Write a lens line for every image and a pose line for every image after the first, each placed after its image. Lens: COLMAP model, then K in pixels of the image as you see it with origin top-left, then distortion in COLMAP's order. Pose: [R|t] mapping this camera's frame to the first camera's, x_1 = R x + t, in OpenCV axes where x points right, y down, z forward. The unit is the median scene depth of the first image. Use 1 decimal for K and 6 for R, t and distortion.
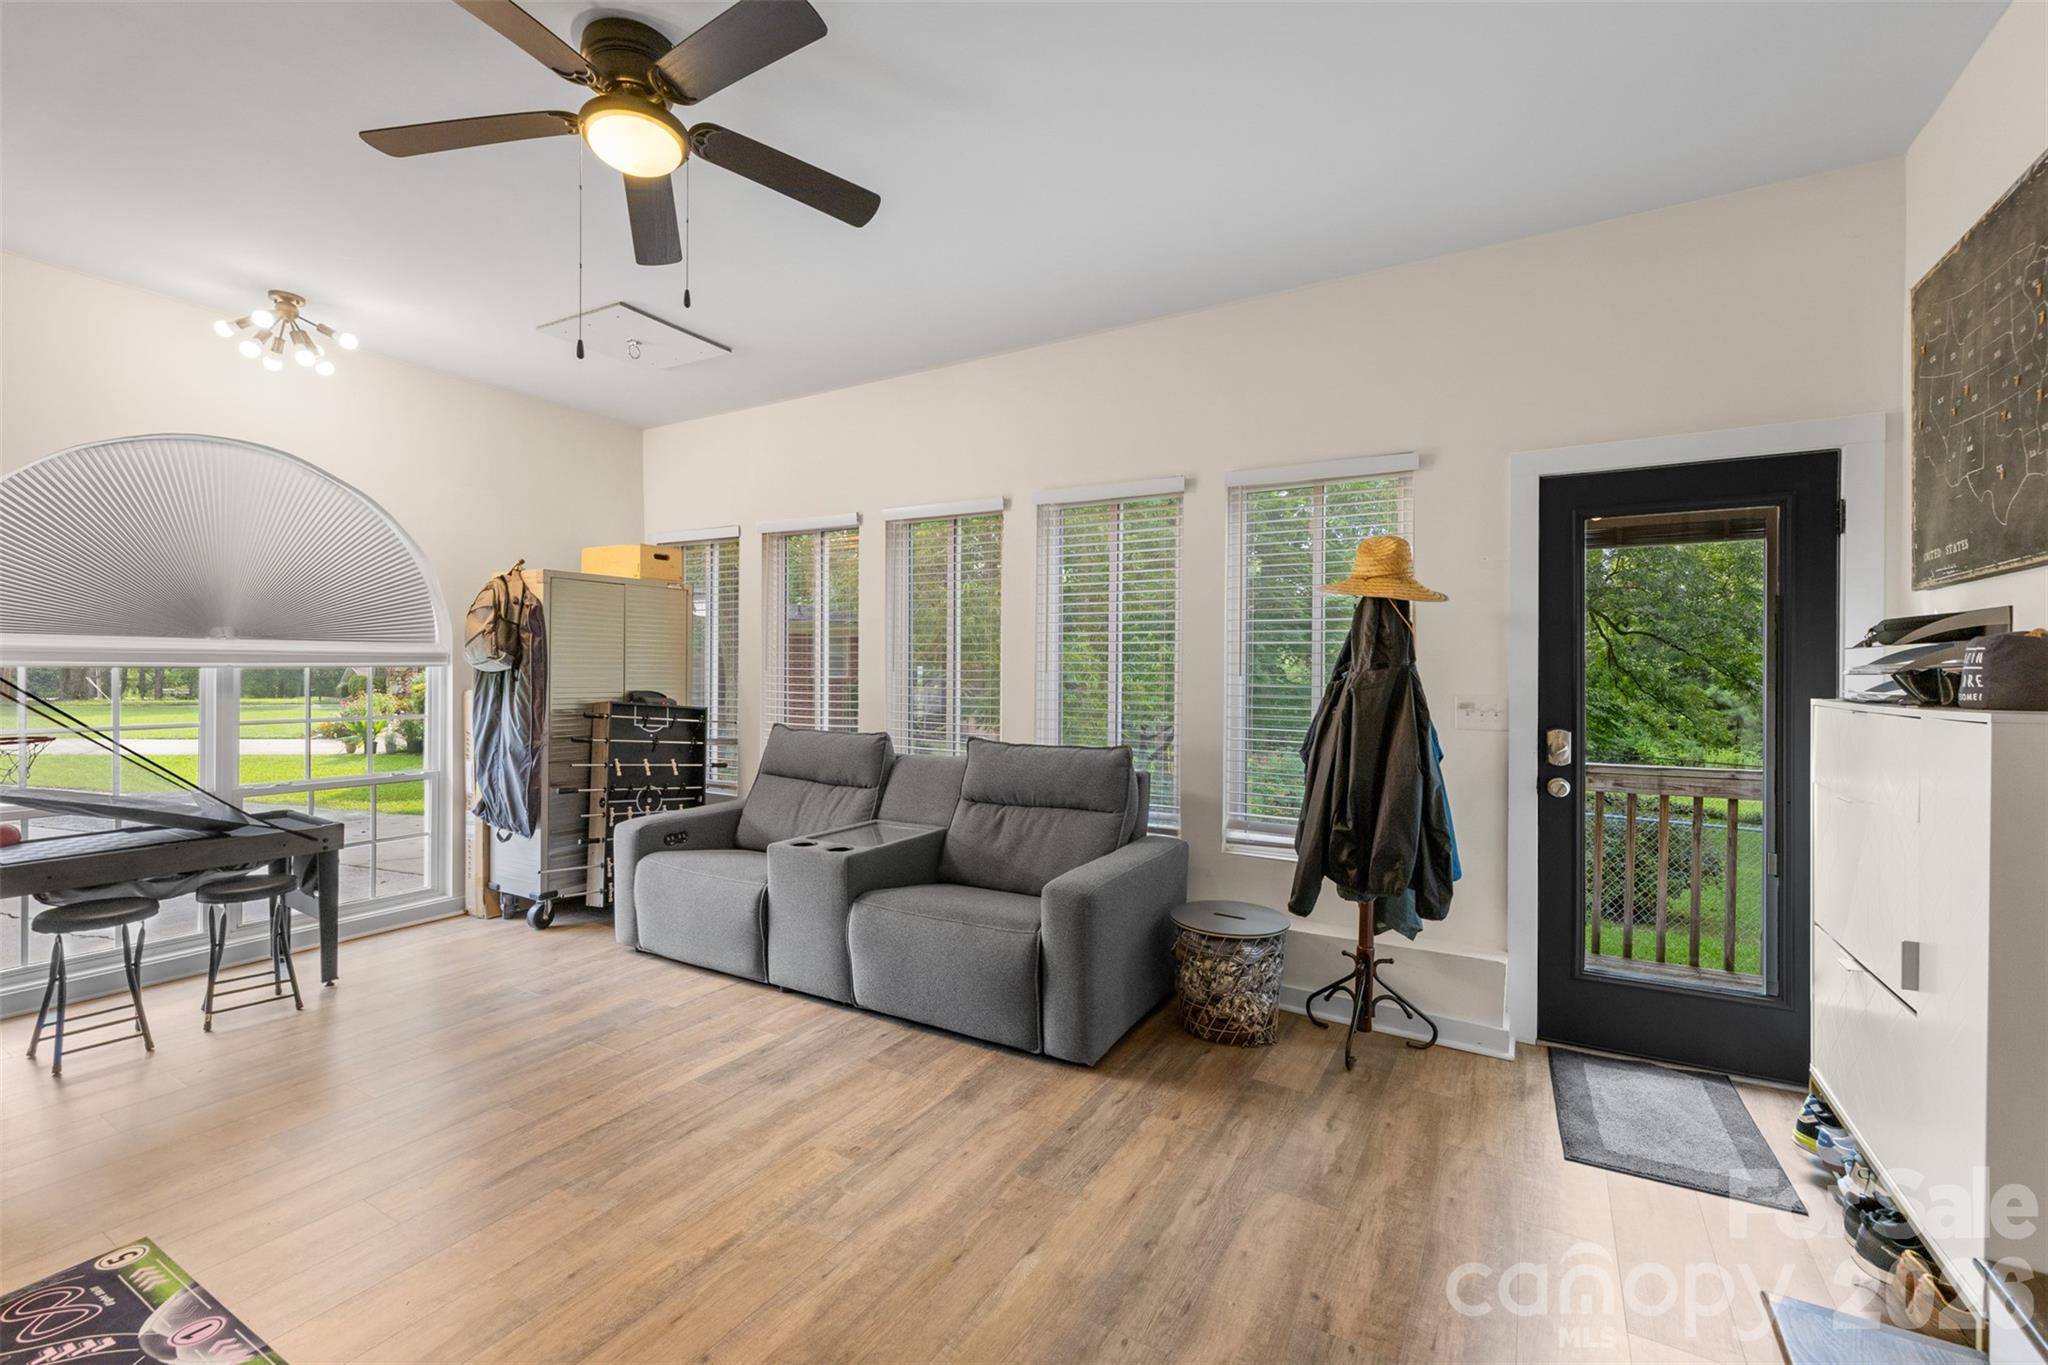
lens RADIAL K [[873.6, 0, 1028.1], [0, 873.6, 680.4], [0, 0, 1]] dist [0.004000, -0.000234]
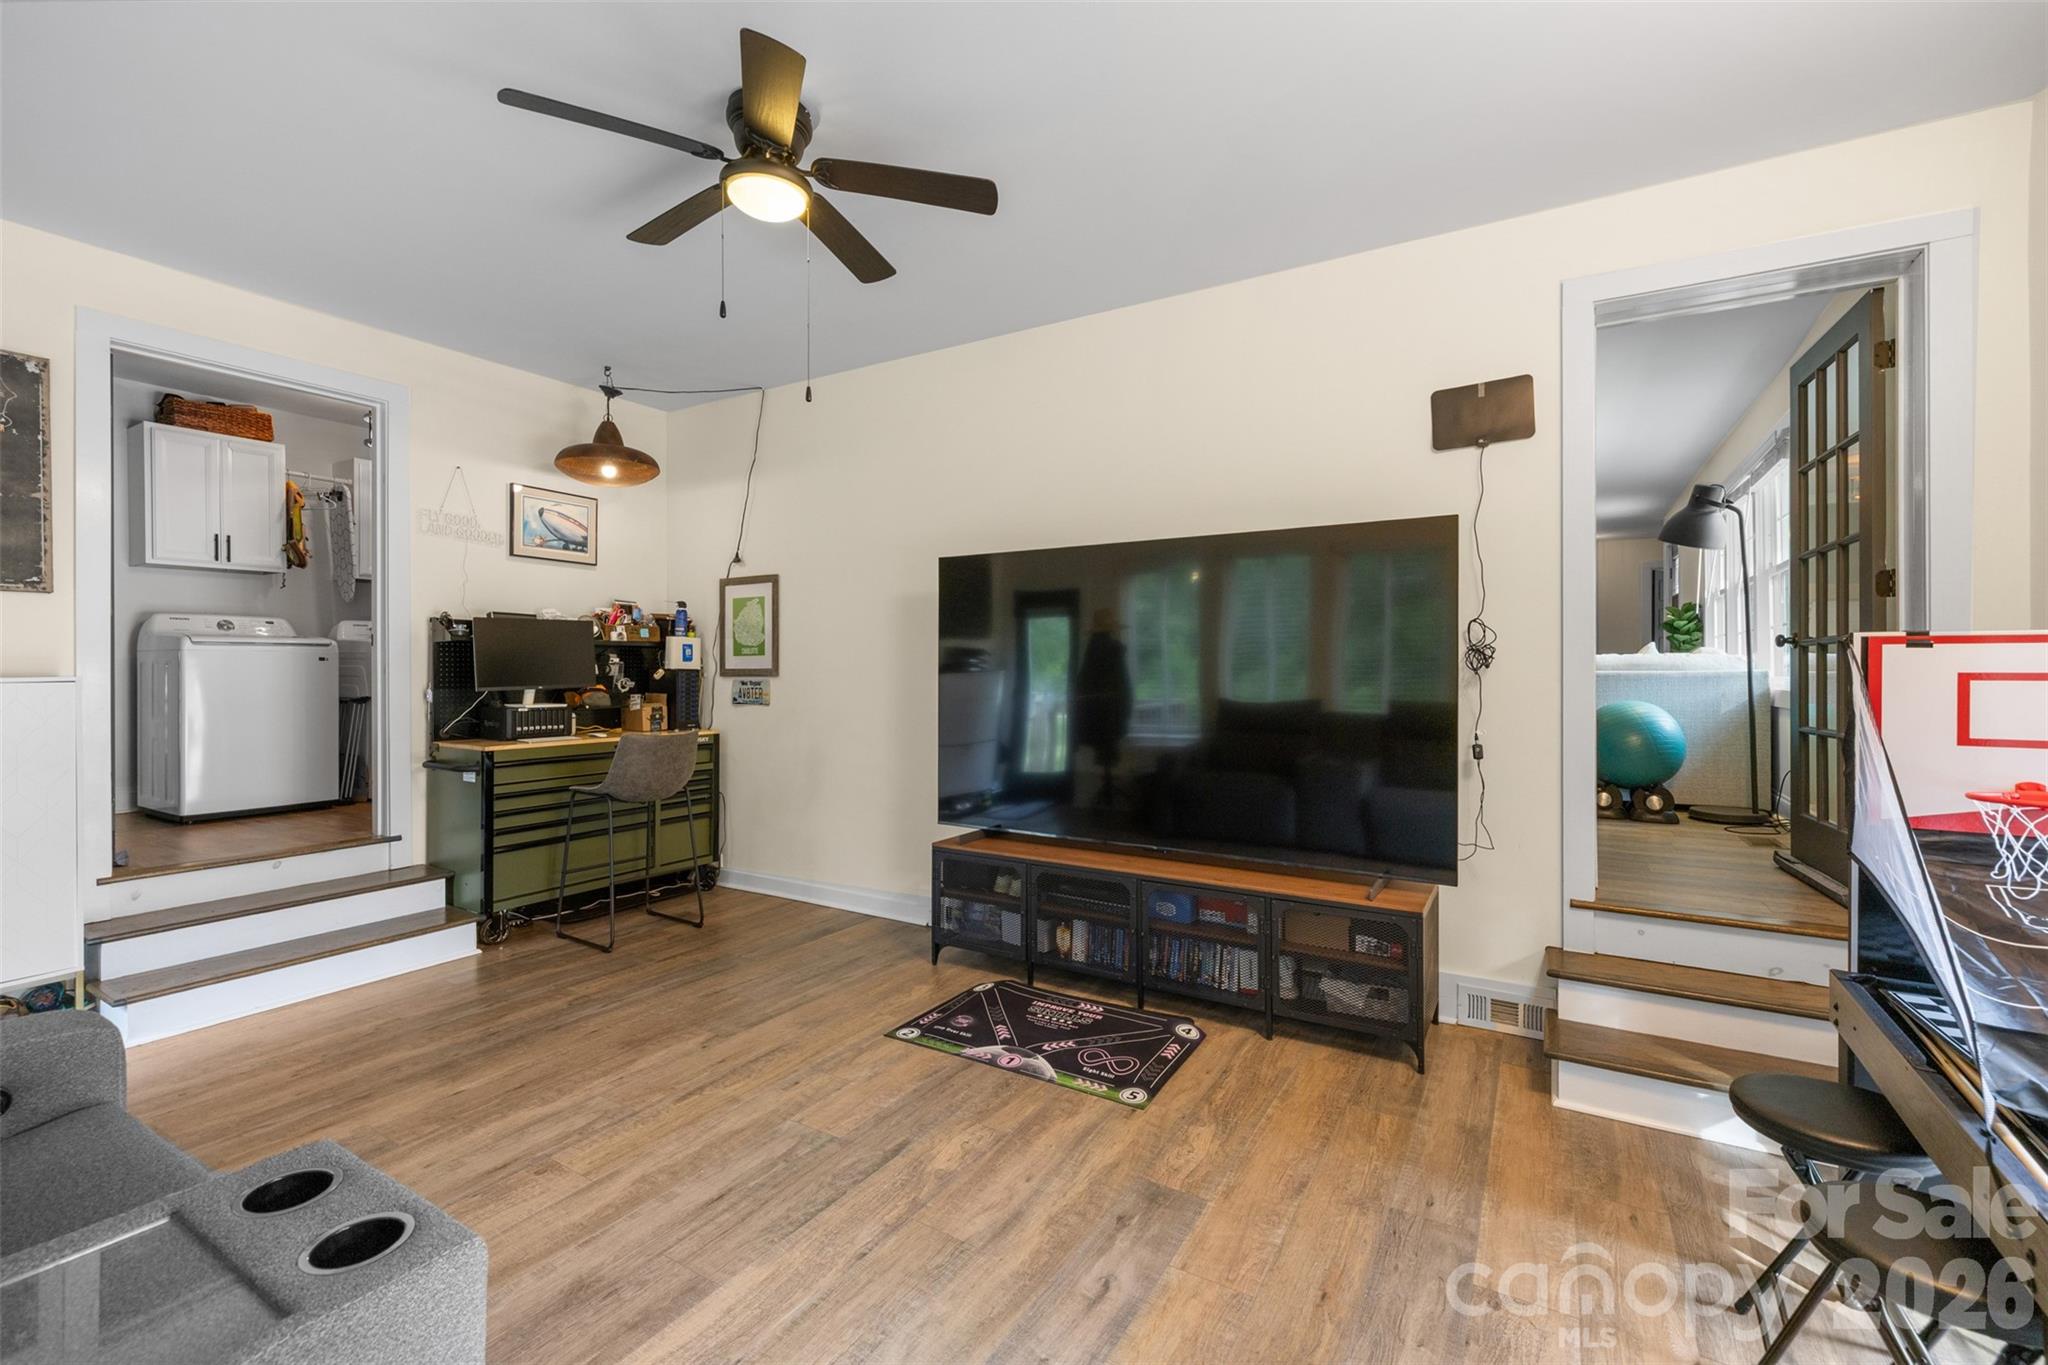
lens RADIAL K [[873.6, 0, 1021.6], [0, 873.6, 674.1], [0, 0, 1]] dist [0.004000, -0.000234]
pose [[-0.999946, -0.003877, 0.009614, -0.806720], [-0.003762, 0.999922, 0.011946, -0.004538], [-0.009659, 0.011910, -0.999882, 2.165325]]
